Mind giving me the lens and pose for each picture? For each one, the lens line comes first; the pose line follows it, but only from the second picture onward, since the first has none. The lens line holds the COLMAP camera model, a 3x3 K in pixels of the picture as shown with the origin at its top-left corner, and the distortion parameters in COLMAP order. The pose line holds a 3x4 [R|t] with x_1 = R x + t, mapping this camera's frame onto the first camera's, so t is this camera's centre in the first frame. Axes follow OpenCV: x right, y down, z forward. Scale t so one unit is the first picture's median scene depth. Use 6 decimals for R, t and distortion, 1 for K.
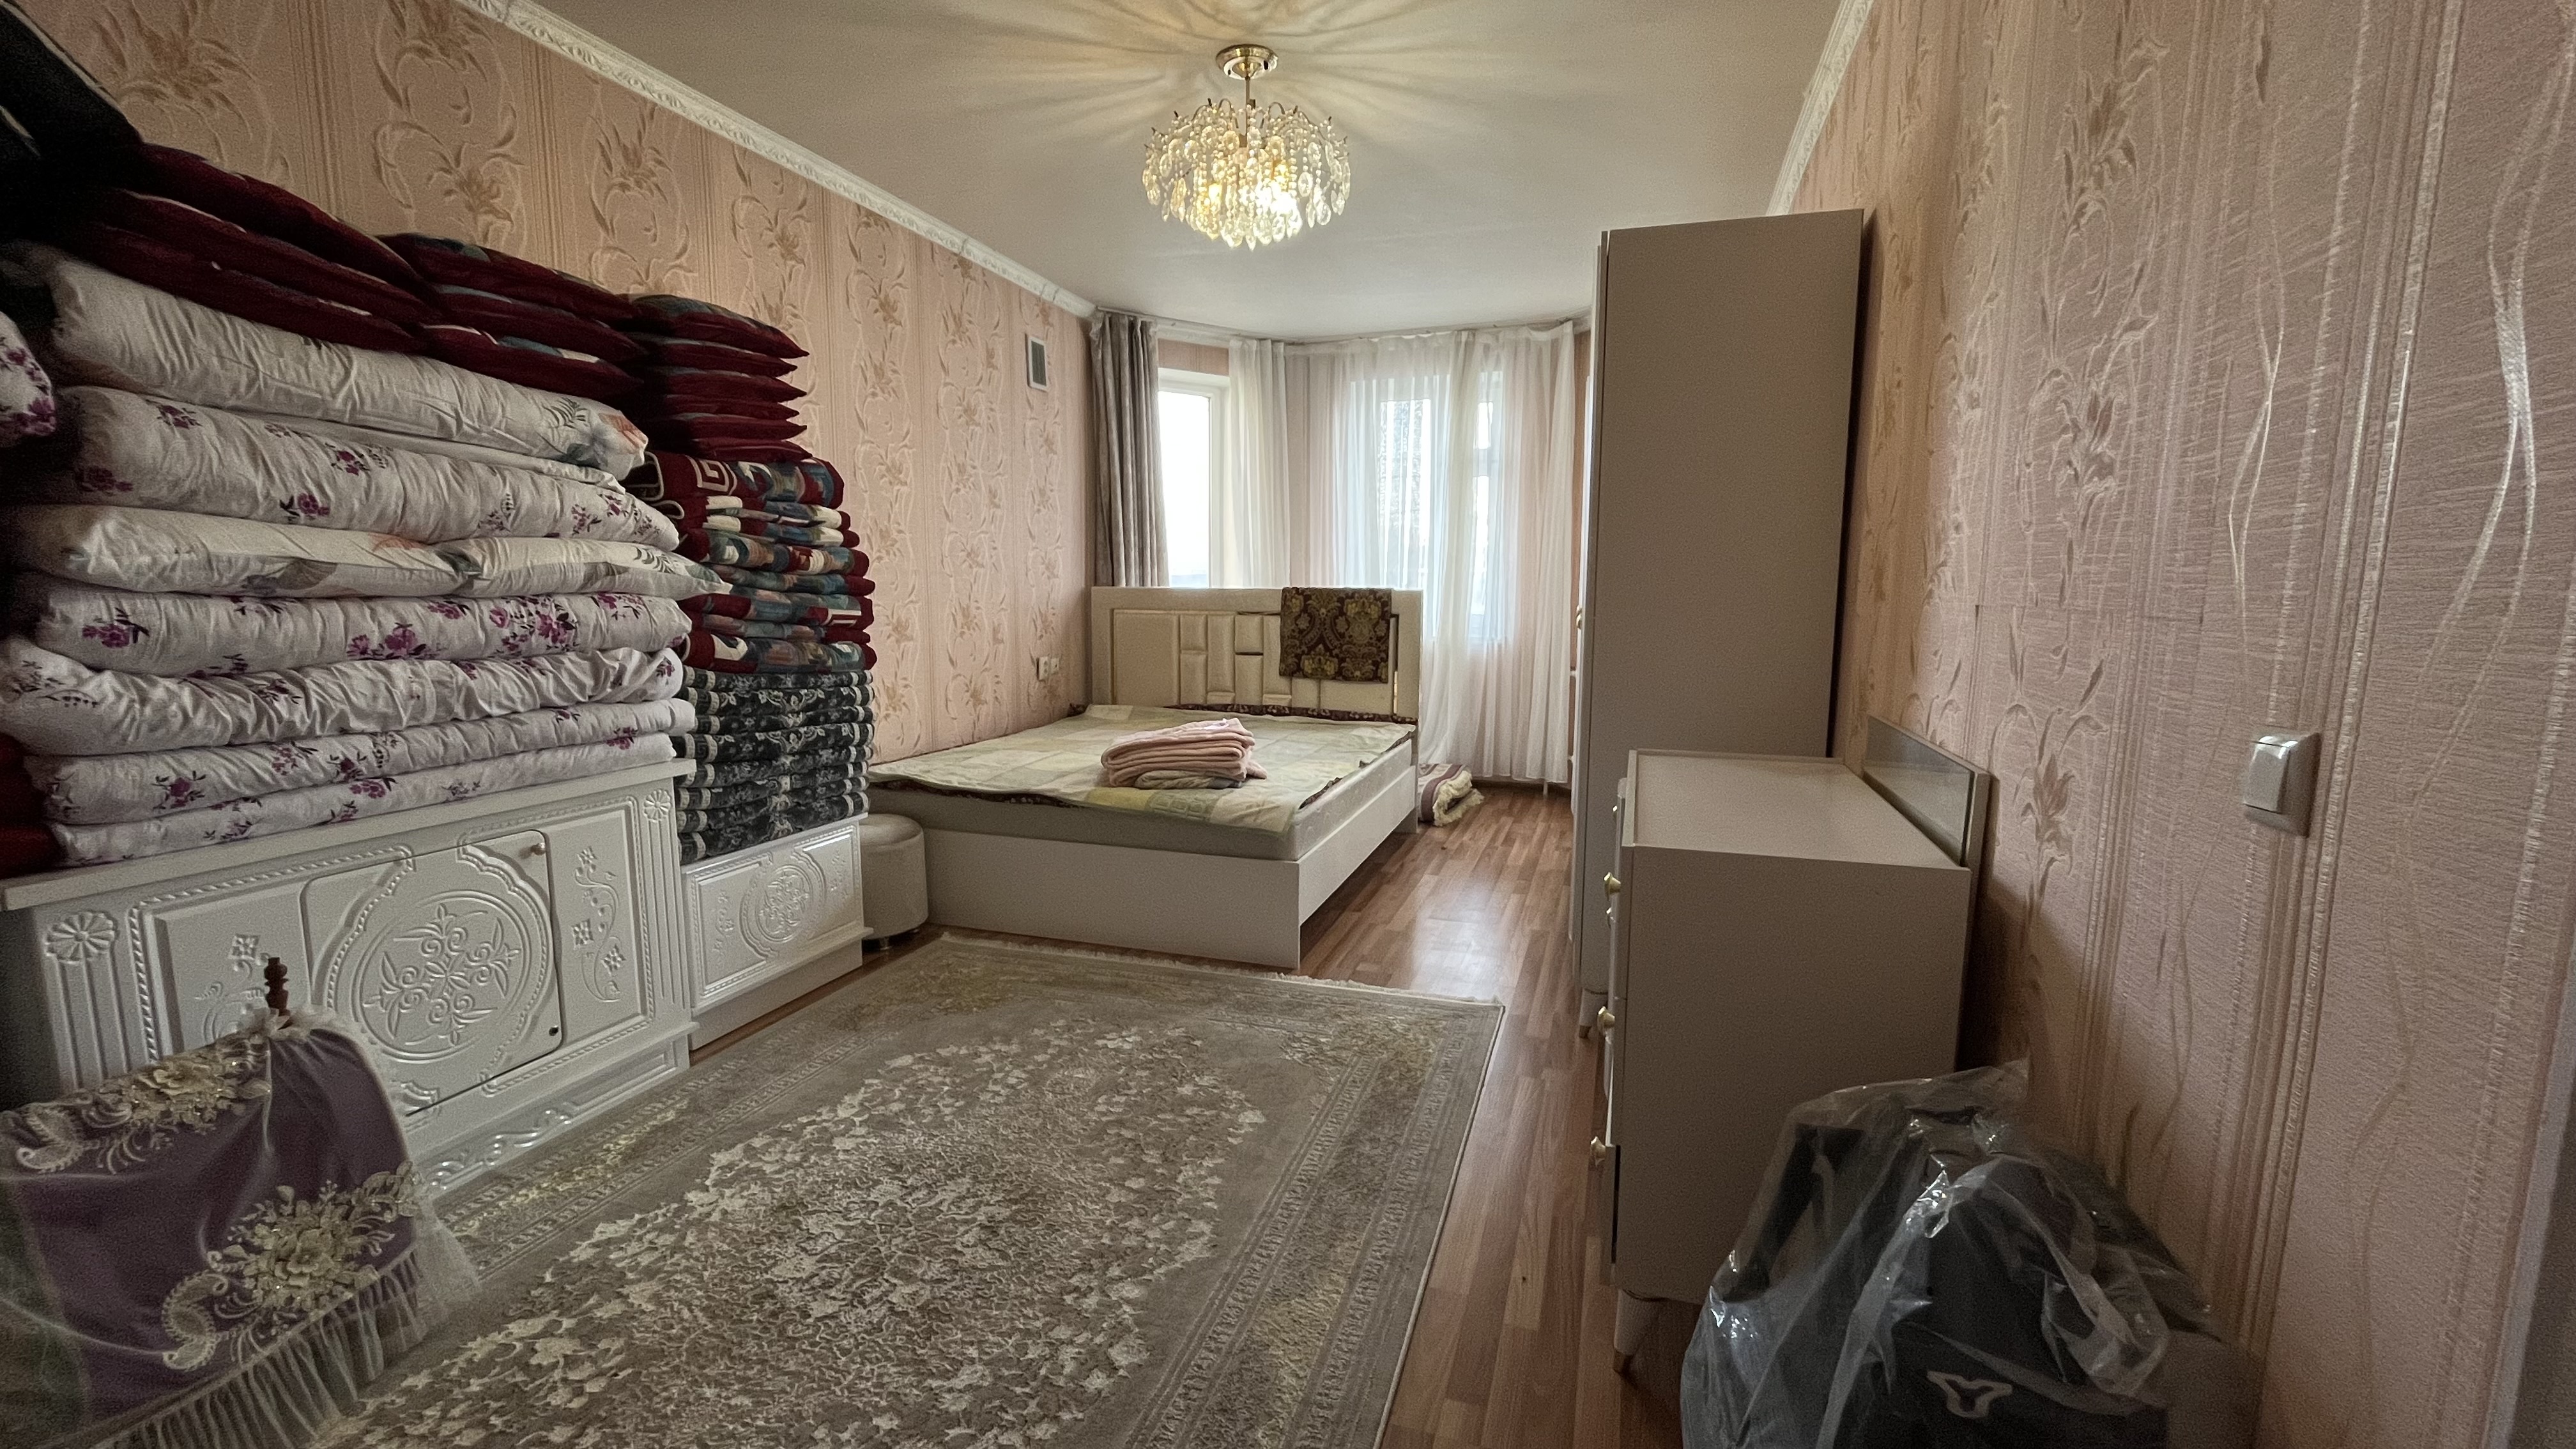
lens RADIAL K [[1044.8, 0, 1287.7], [0, 1044.8, 724.6], [0, 0, 1]] dist [-0.002062, -0.000483]
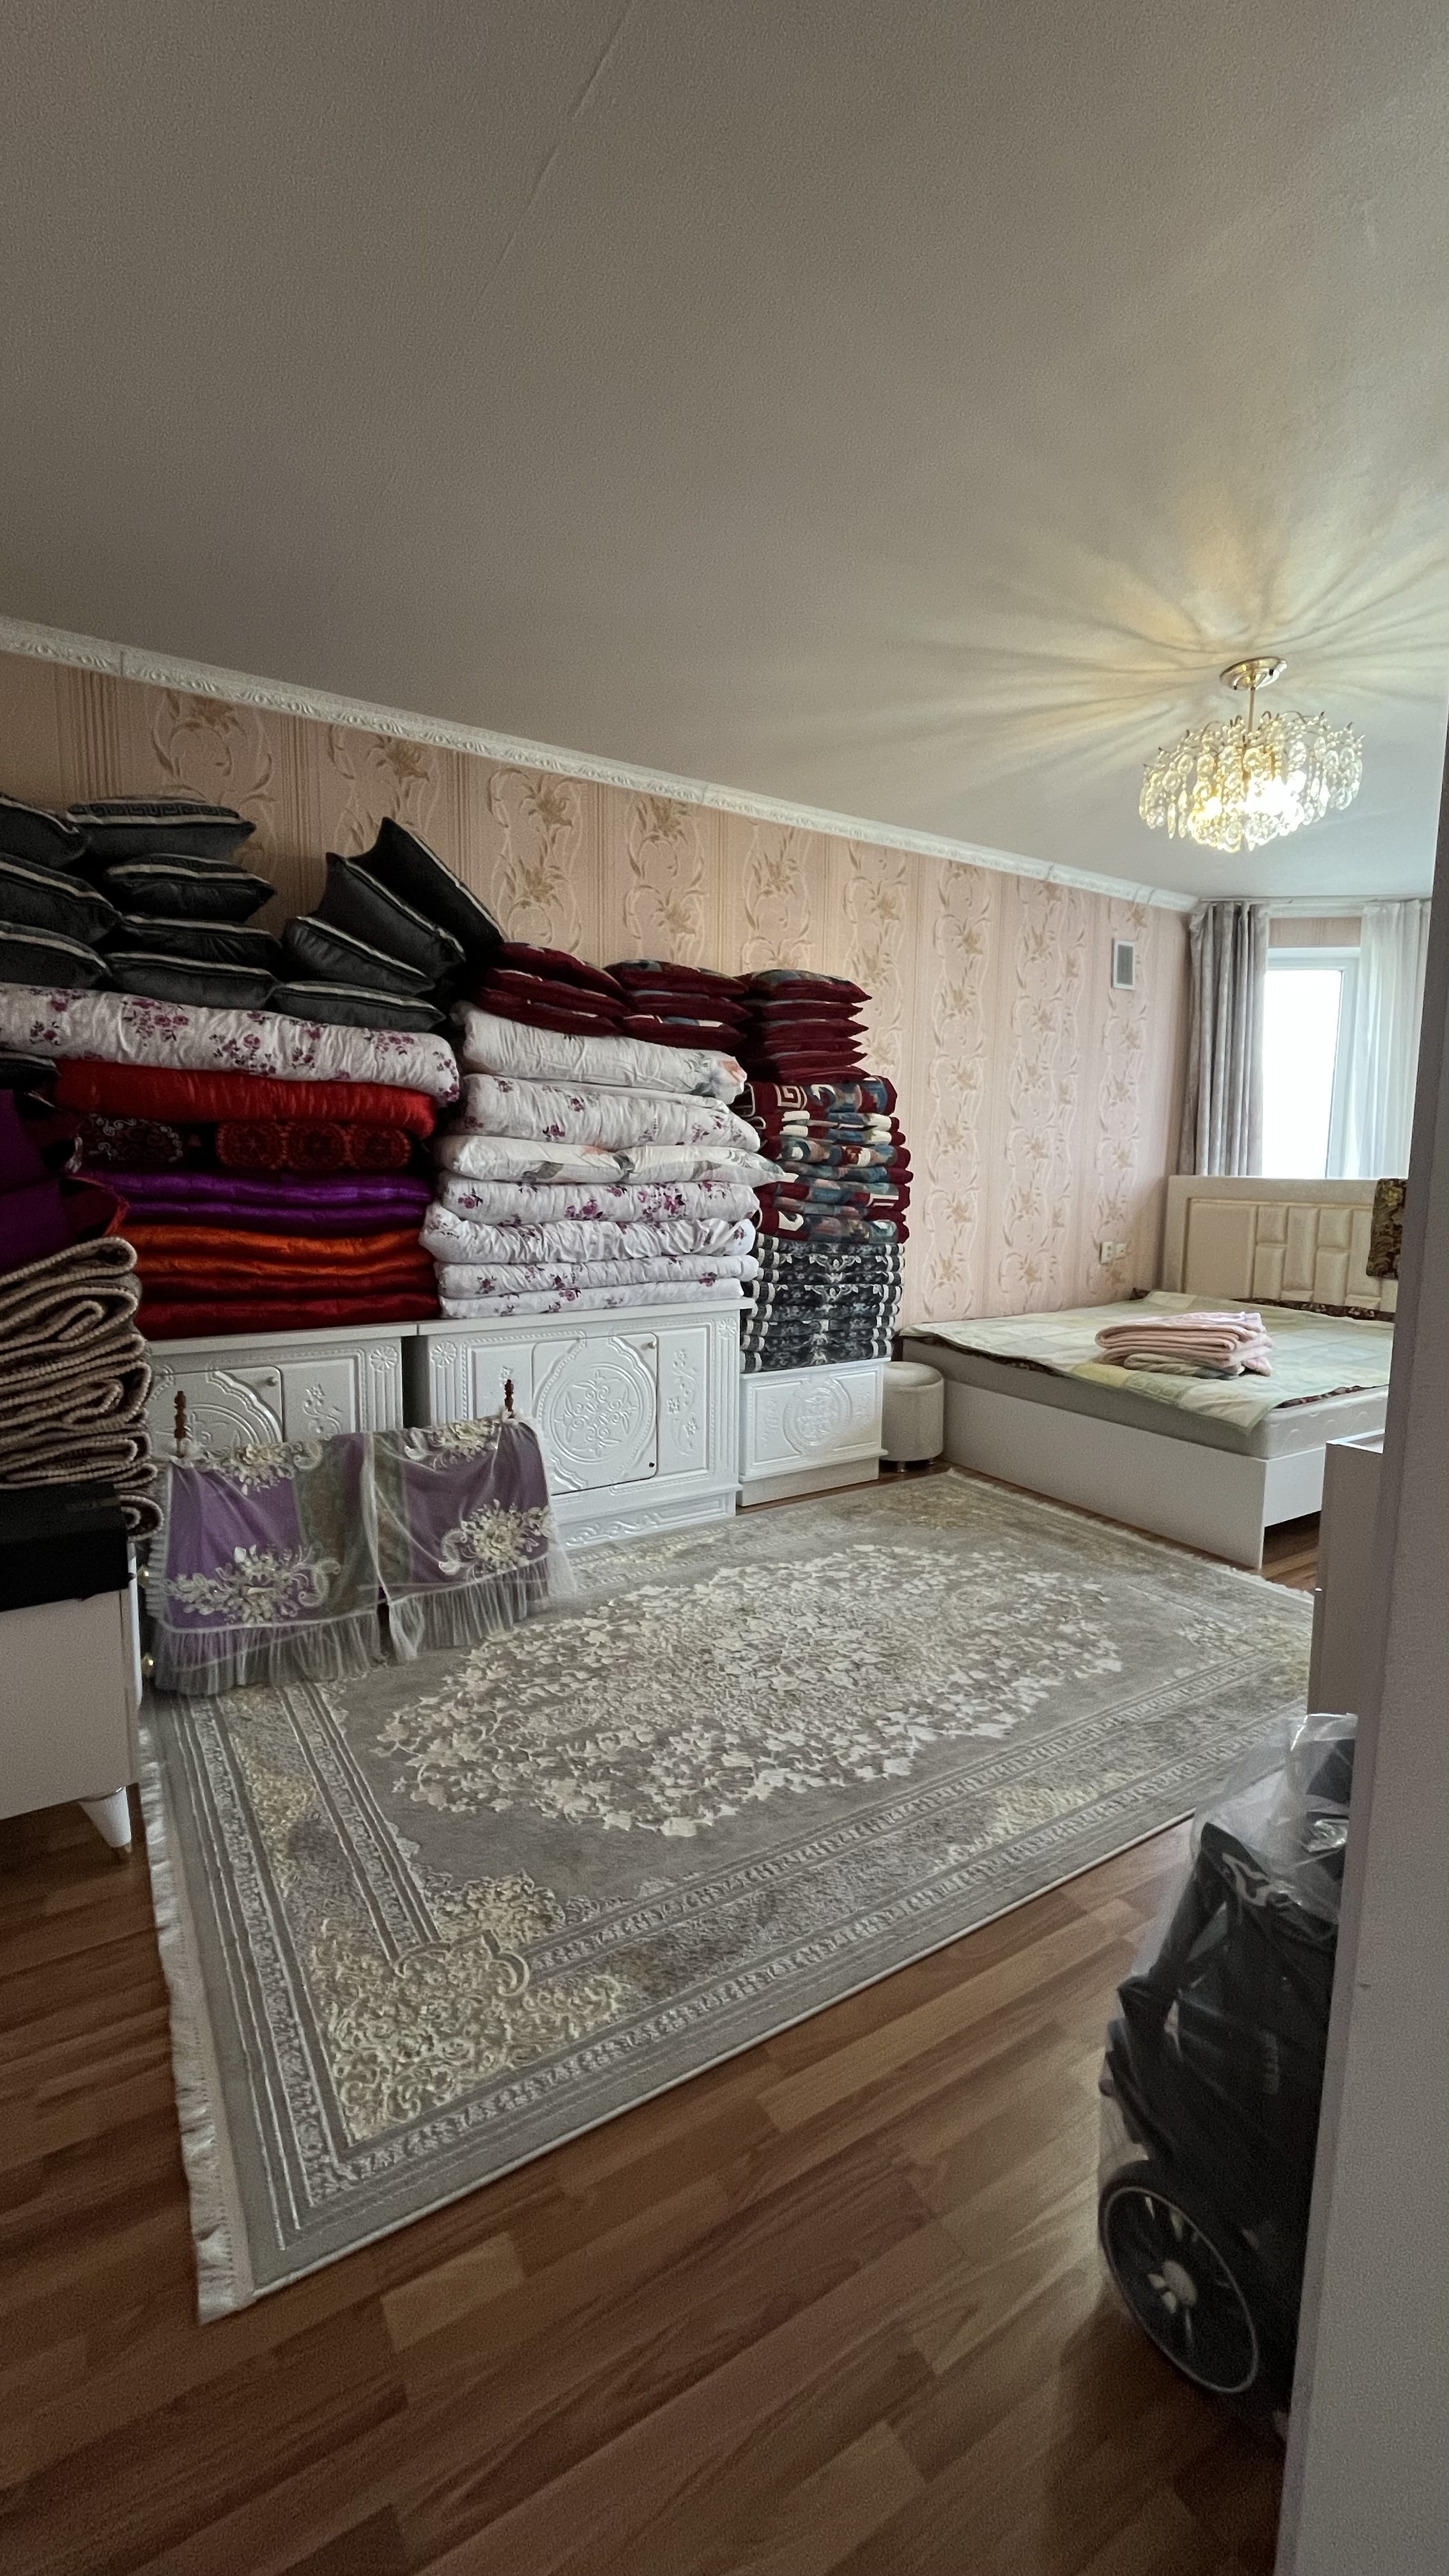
lens RADIAL K [[1044.8, 0, 722.1], [0, 1044.8, 1289.5], [0, 0, 1]] dist [-0.002062, -0.000483]
pose [[0.761630, 0.078936, -0.643187, 0.312773], [-0.089049, 0.995886, 0.016773, 0.000960], [0.641864, 0.044500, 0.765526, -0.113582]]
